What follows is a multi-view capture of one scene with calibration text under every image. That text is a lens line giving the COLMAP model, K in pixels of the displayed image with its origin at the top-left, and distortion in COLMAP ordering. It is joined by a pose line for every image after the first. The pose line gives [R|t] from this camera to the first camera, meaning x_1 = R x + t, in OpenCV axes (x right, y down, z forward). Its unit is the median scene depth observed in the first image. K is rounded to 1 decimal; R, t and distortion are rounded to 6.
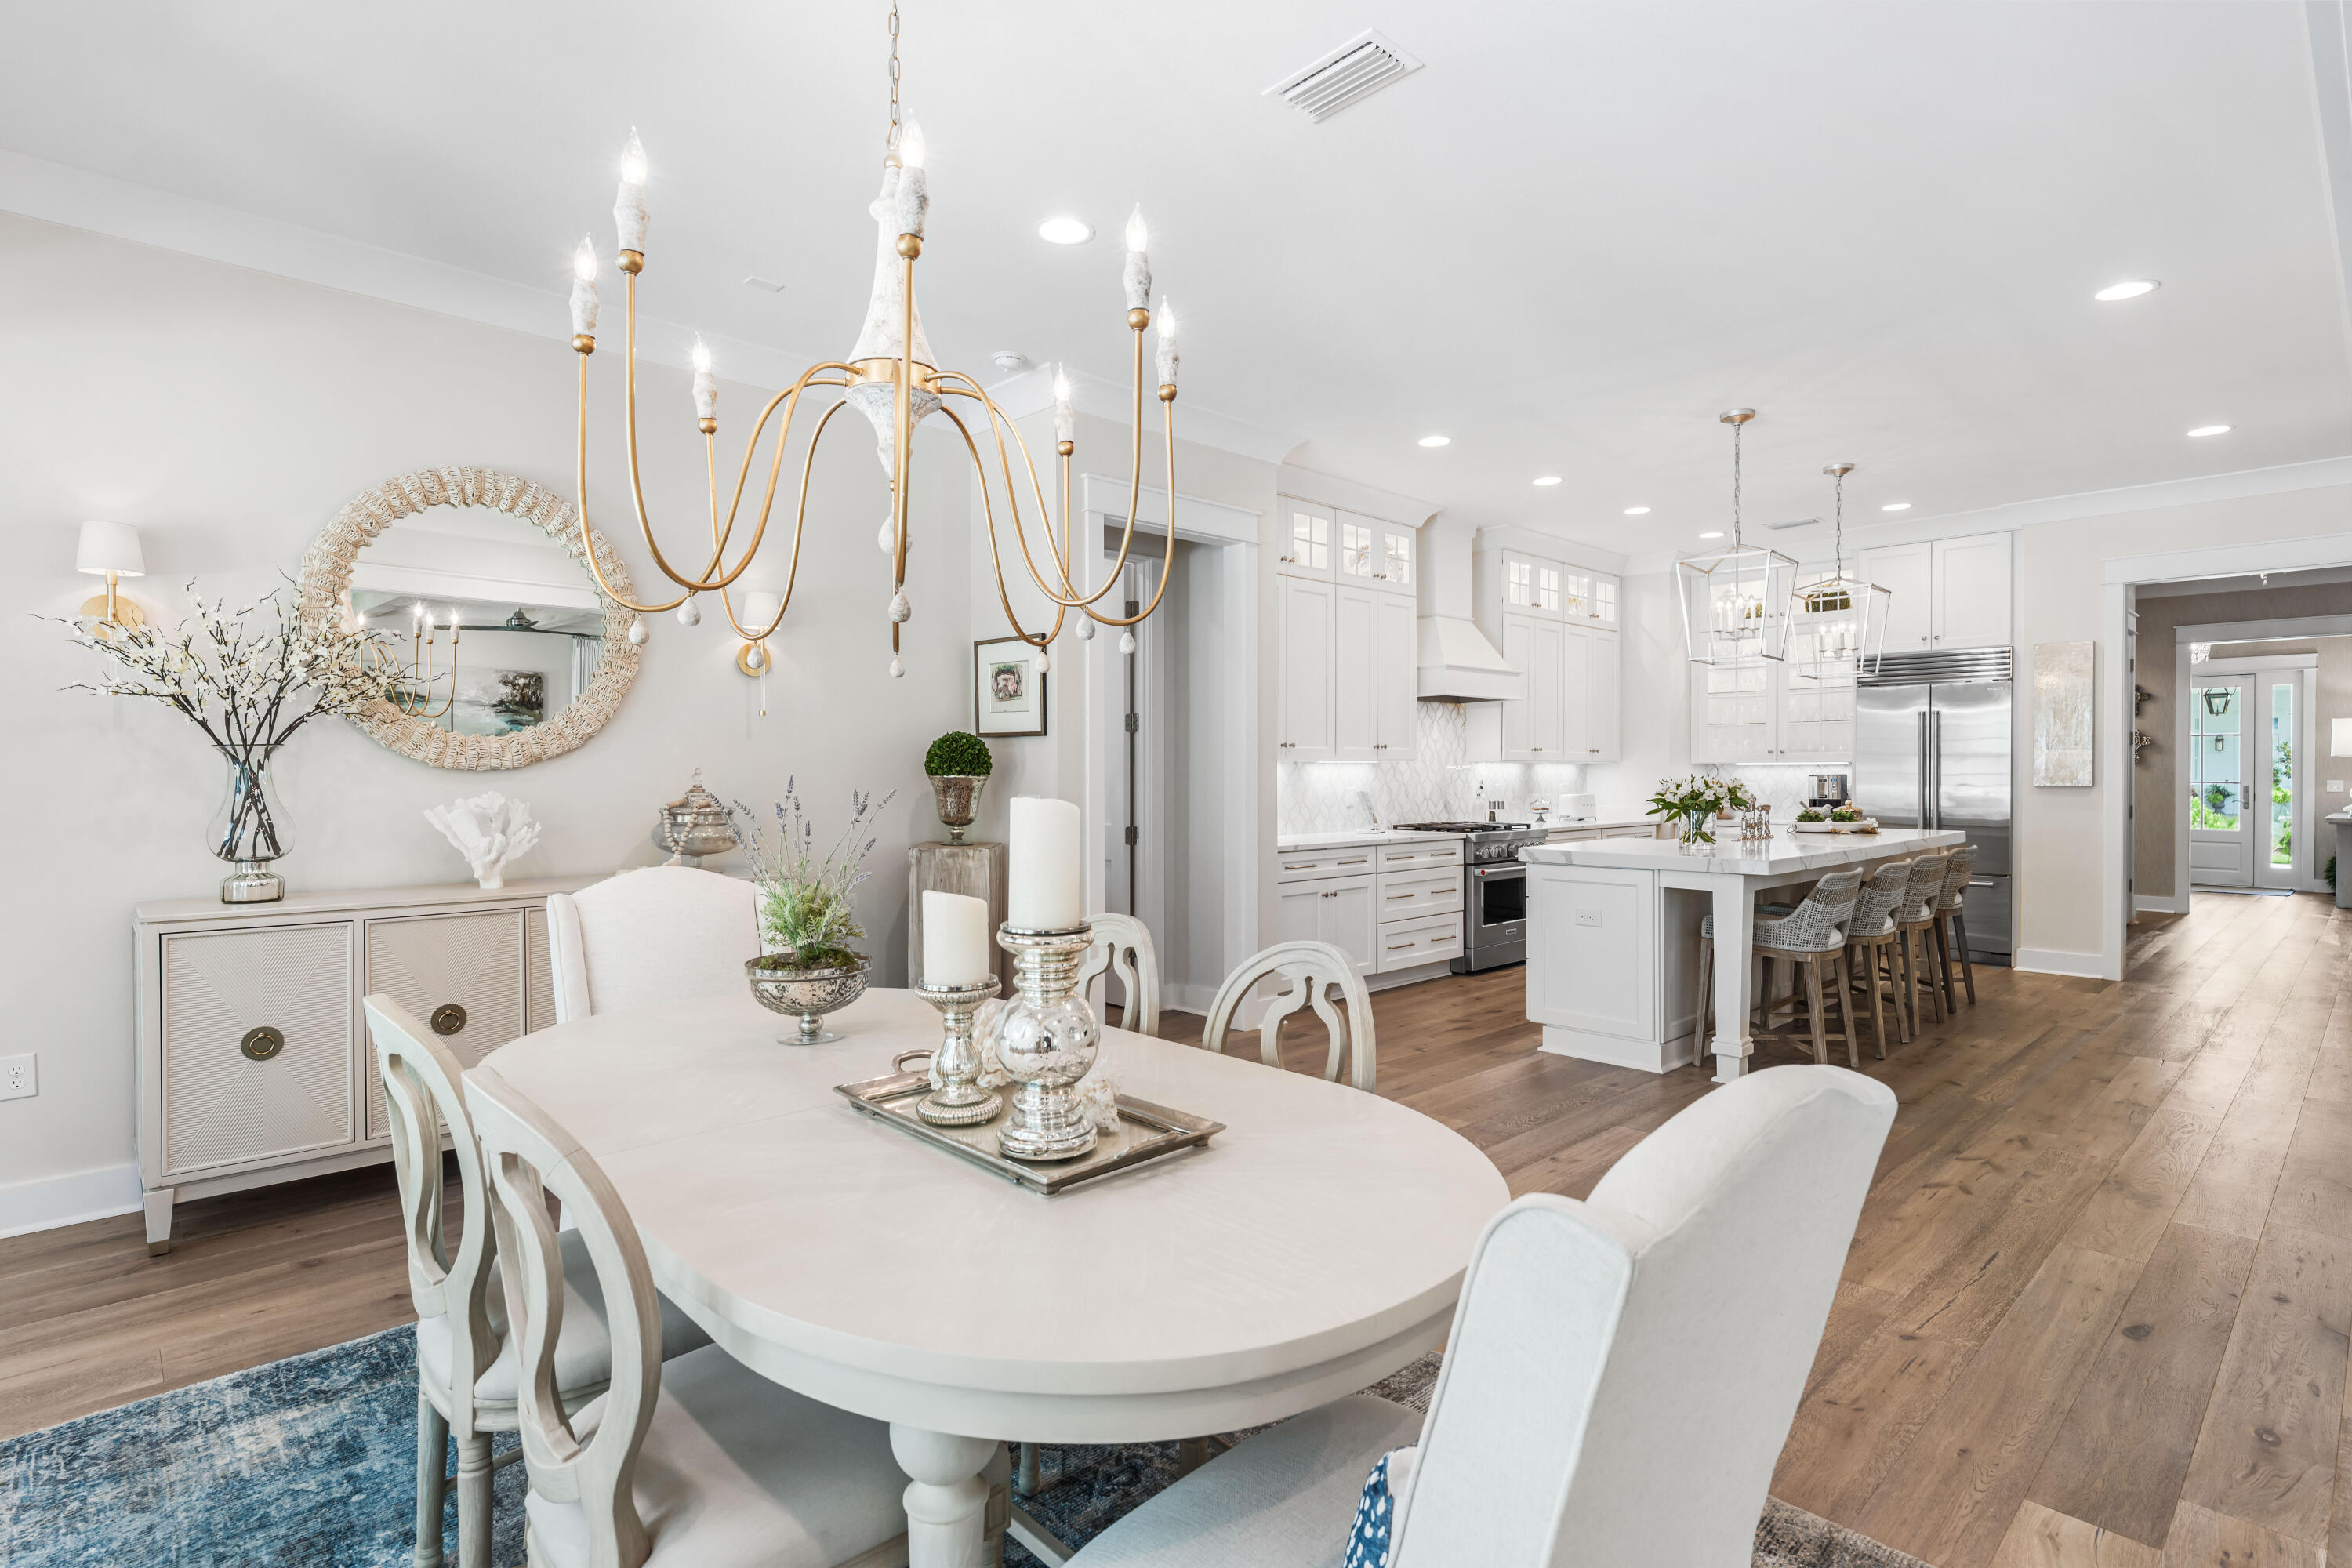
lens RADIAL K [[1157.2, 0, 1172.4], [0, 1157.2, 774.3], [0, 0, 1]] dist [0.003555, -0.000342]
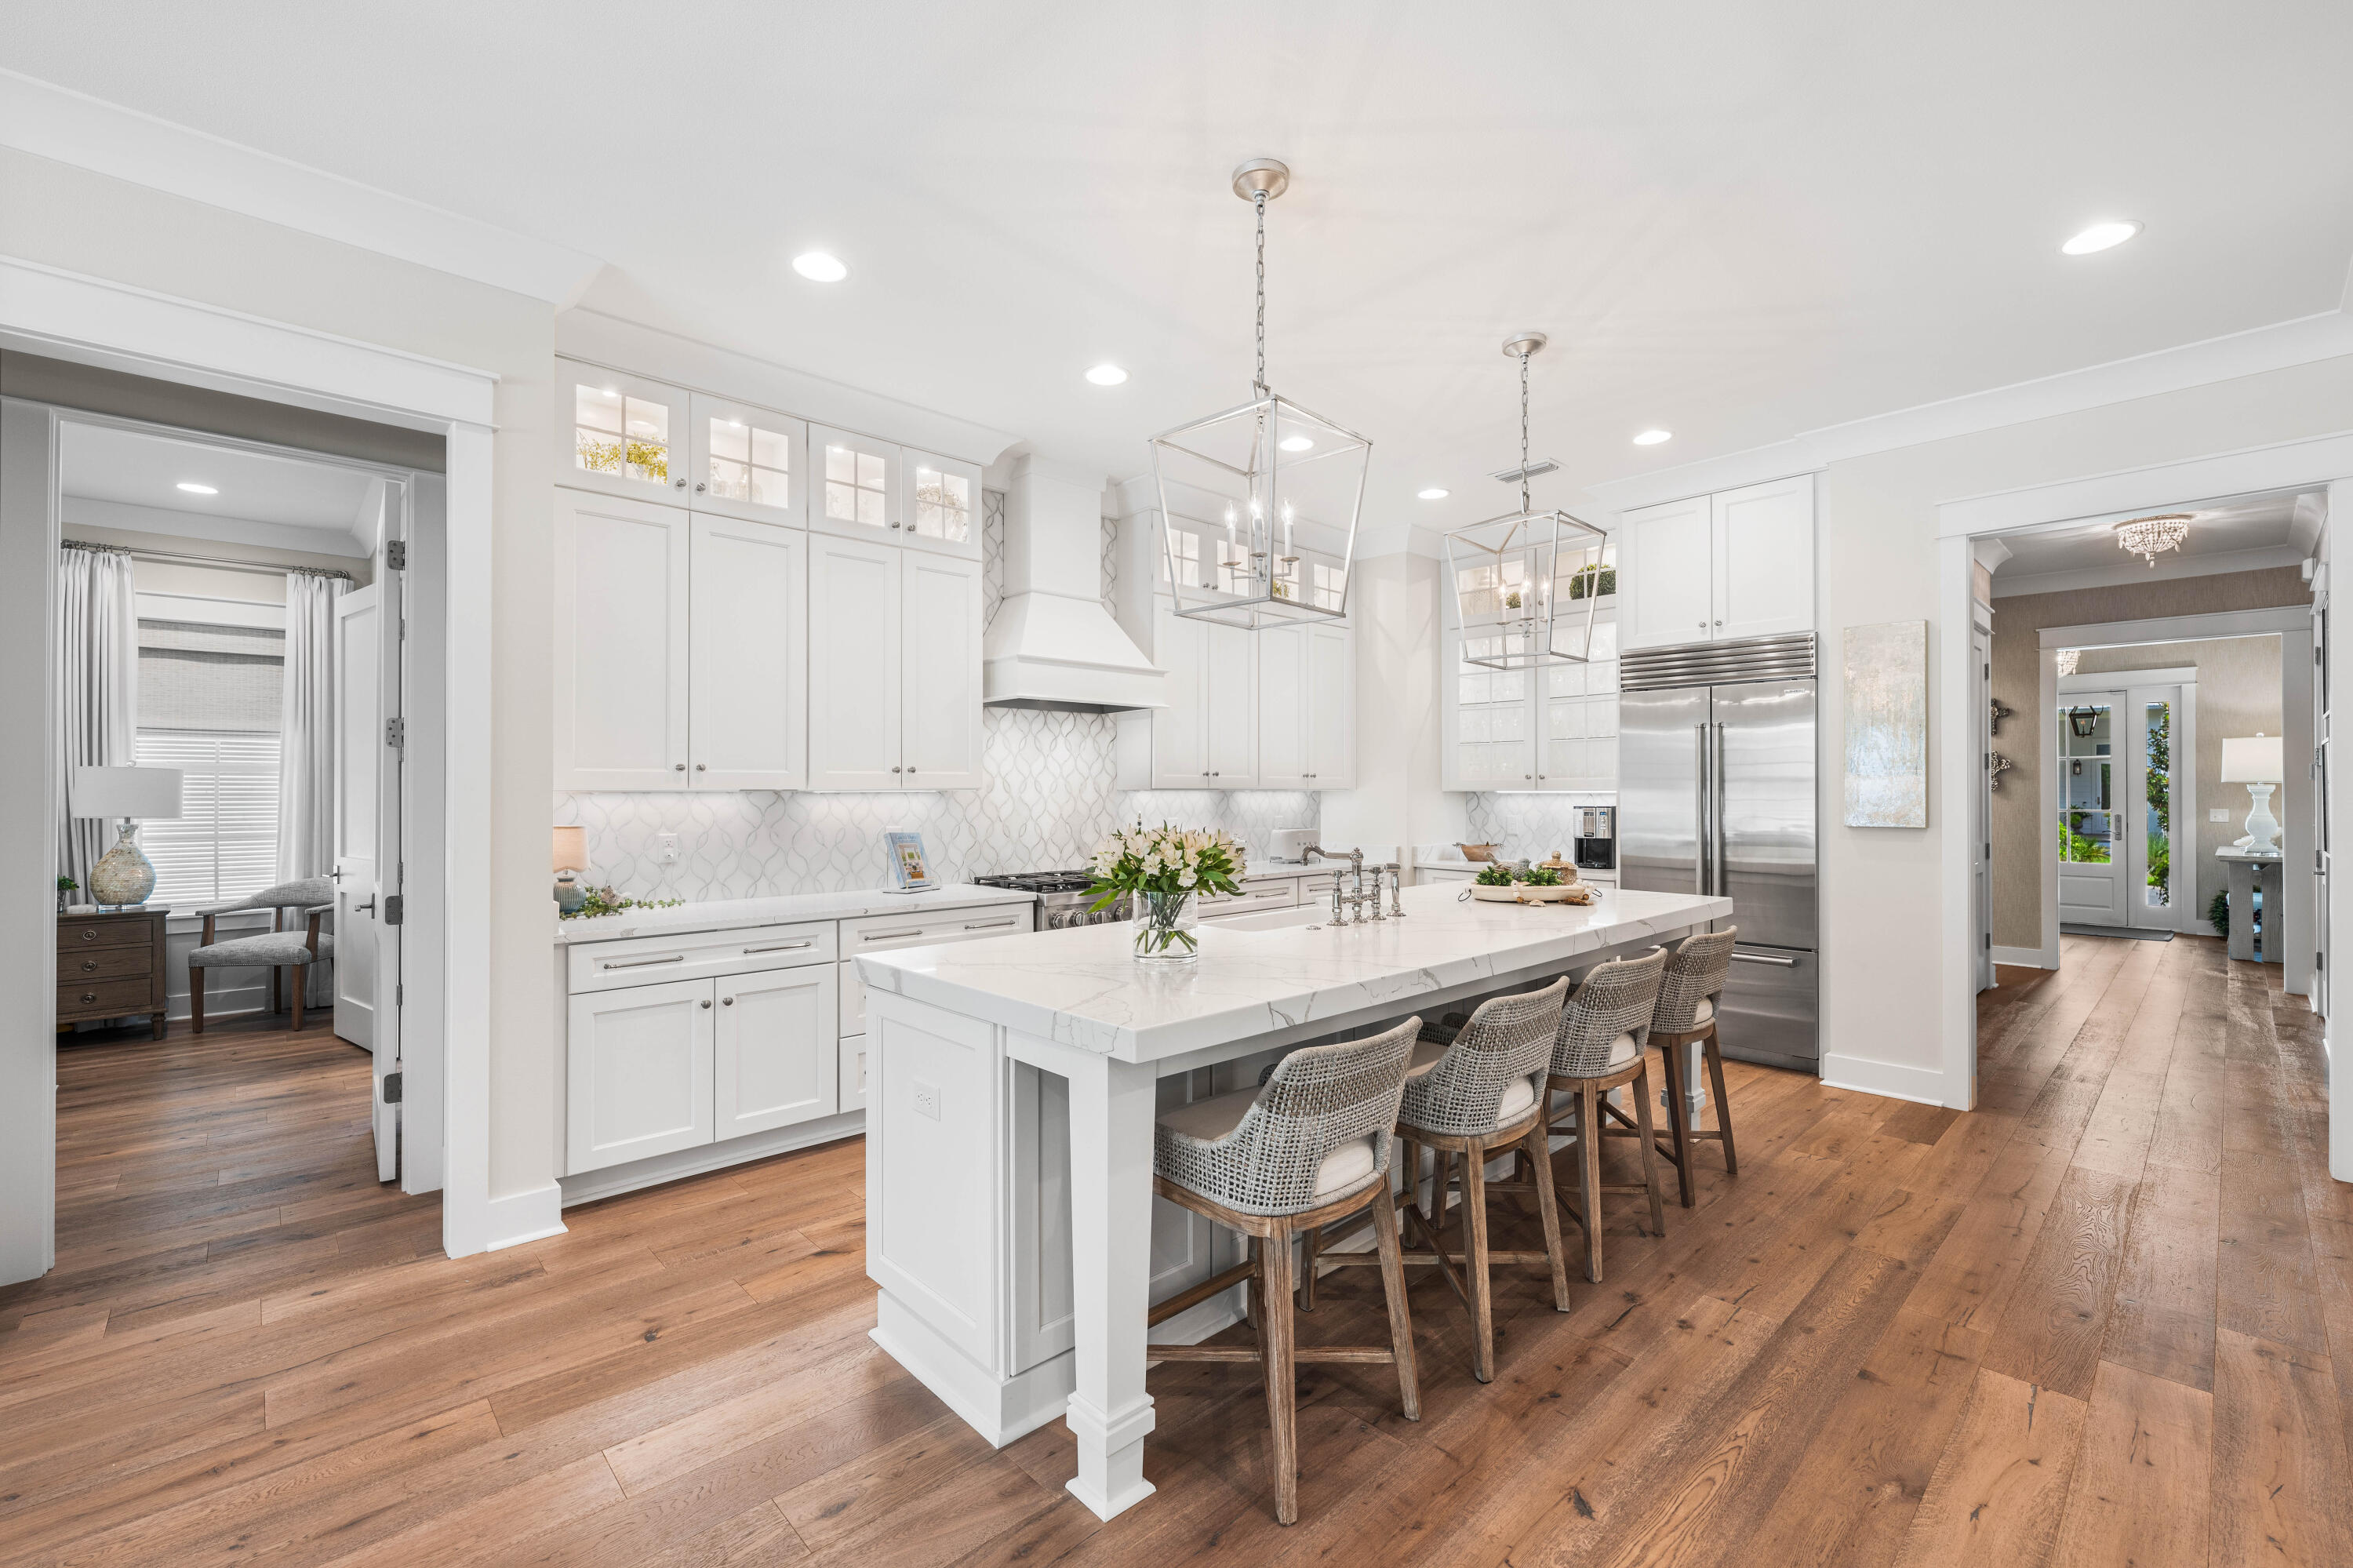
lens RADIAL K [[998.3, 0, 1170.4], [0, 998.3, 778.3], [0, 0, 1]] dist [0.000391, 0.000203]
pose [[0.999999, 0.001043, -0.001239, 0.320915], [-0.001062, 0.999882, -0.015328, -0.009331], [0.001223, 0.015329, 0.999882, 0.376175]]
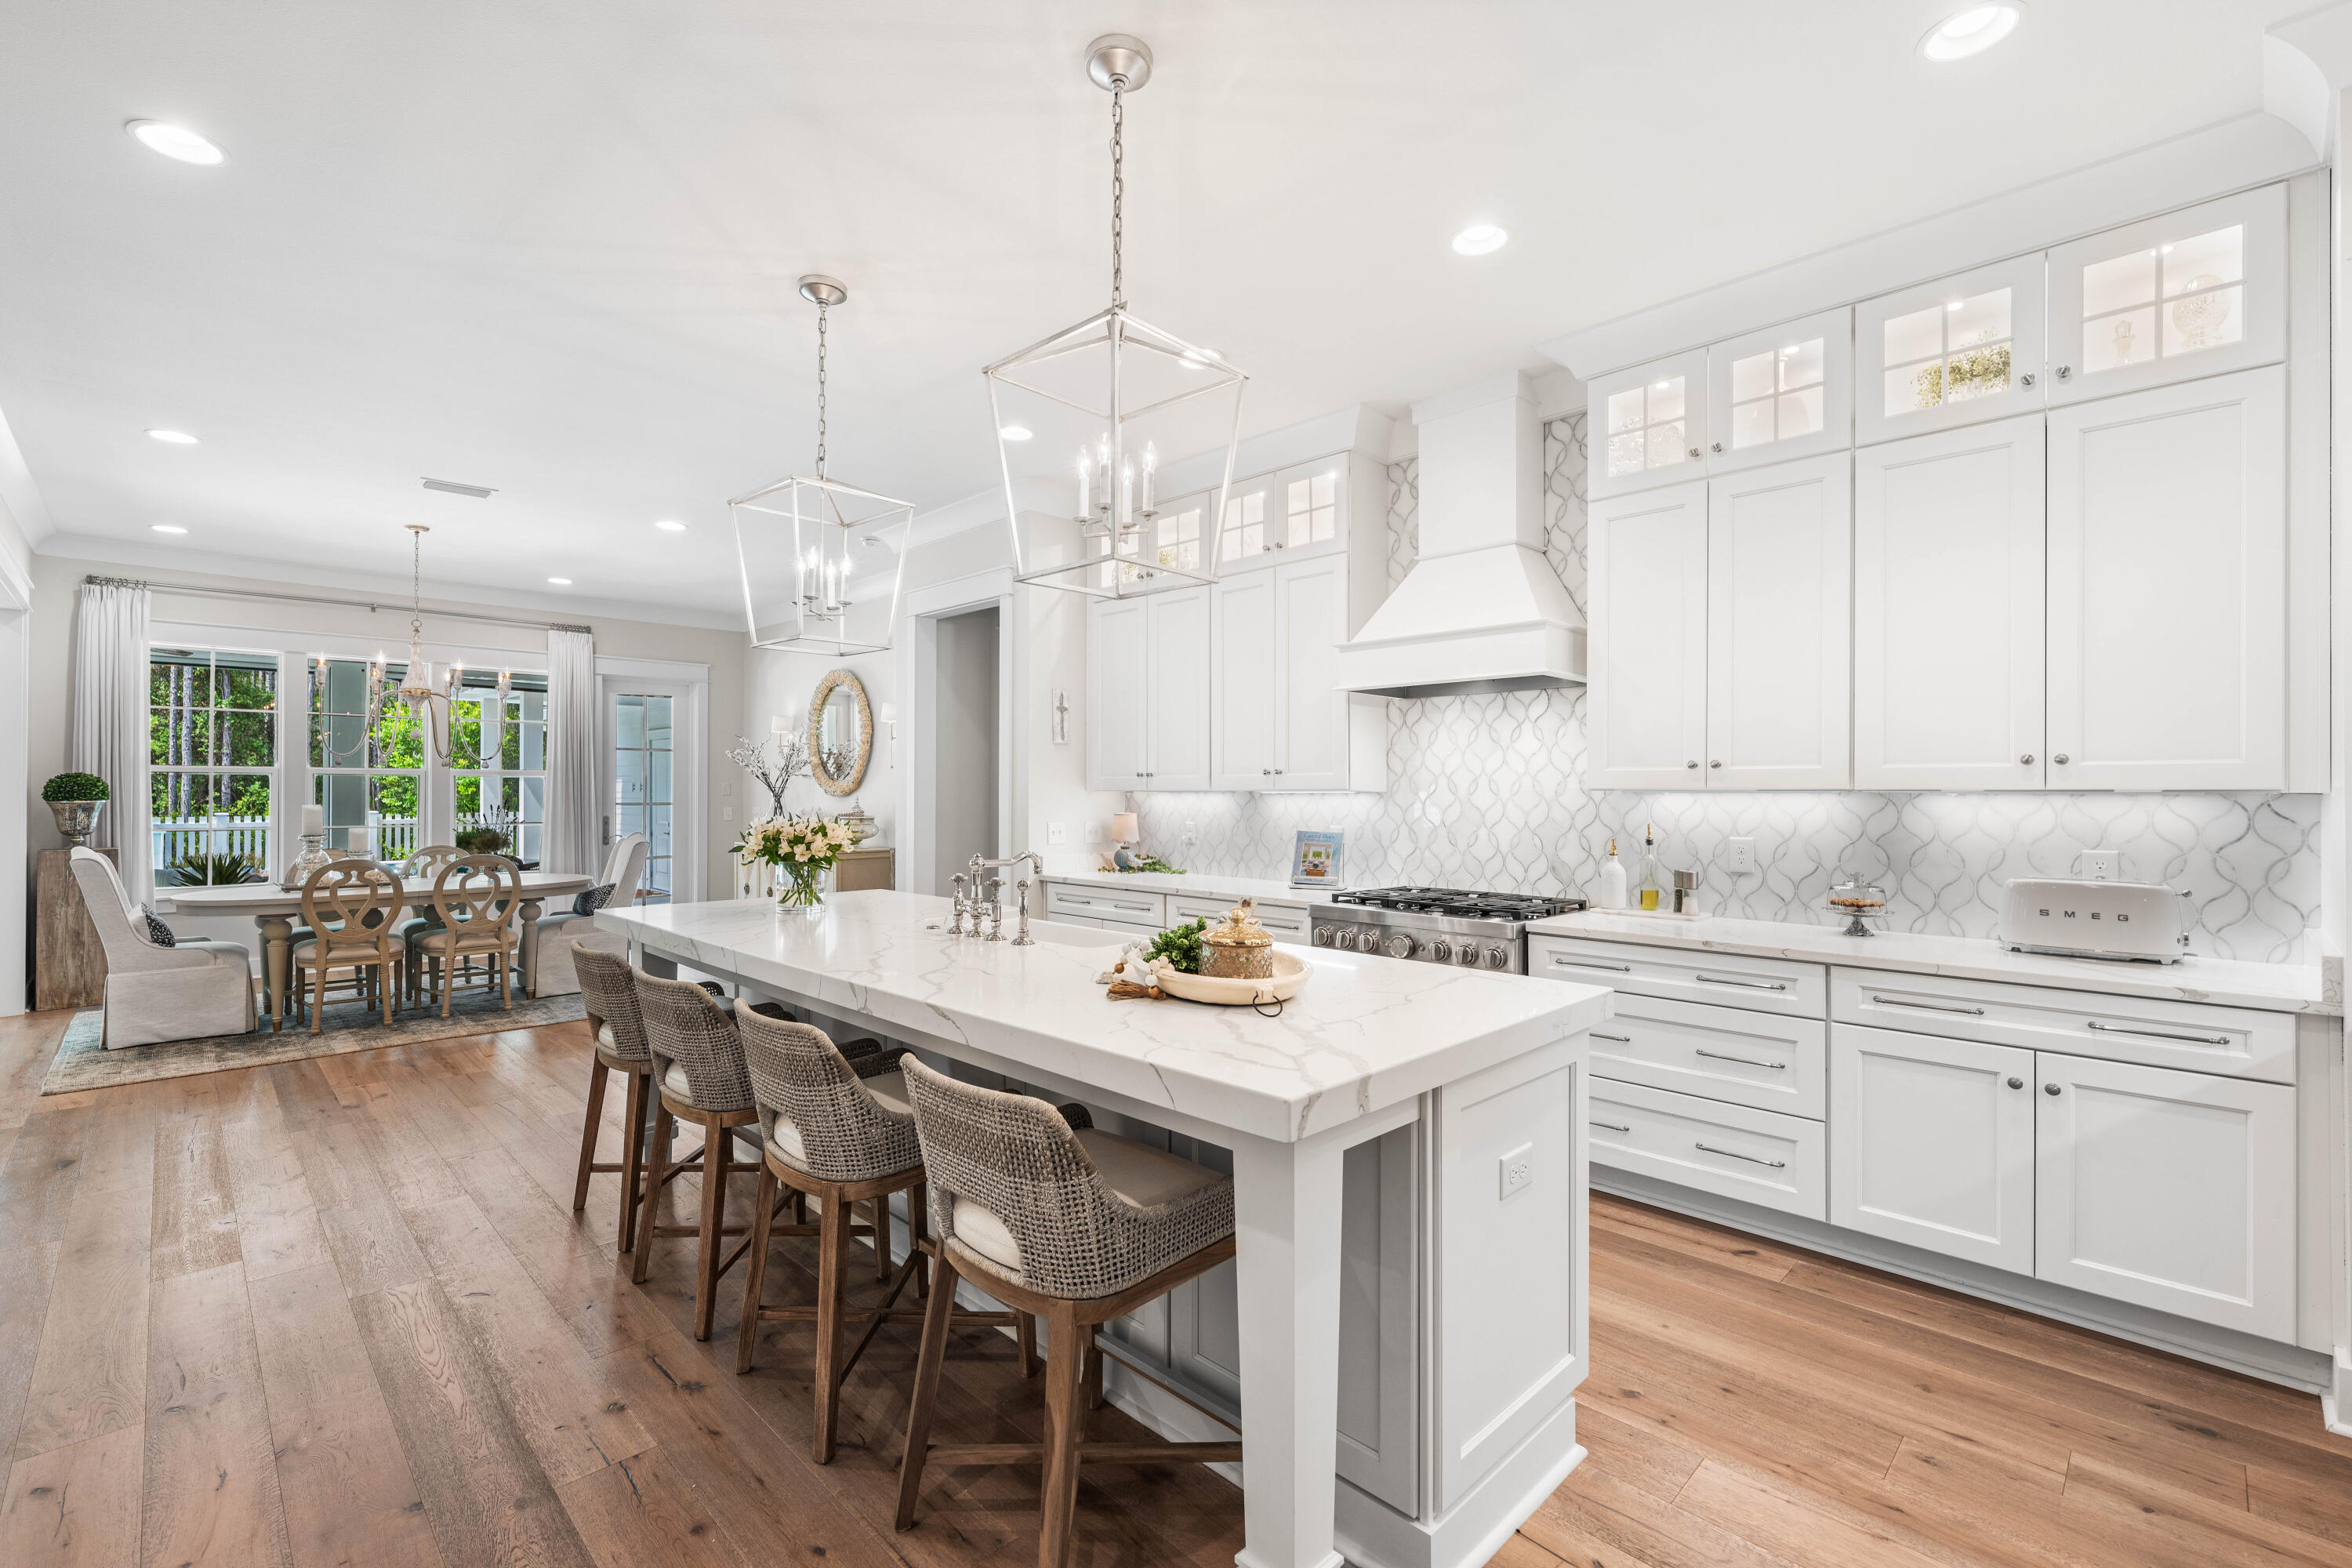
lens RADIAL K [[1018.2, 0, 1173.7], [0, 1018.2, 791.7], [0, 0, 1]] dist [-0.002379, -0.000034]
pose [[0.028184, 0.001680, -0.999601, 0.790330], [-0.005563, 0.999983, 0.001524, -0.011292], [0.999587, 0.005518, 0.028193, 0.864952]]
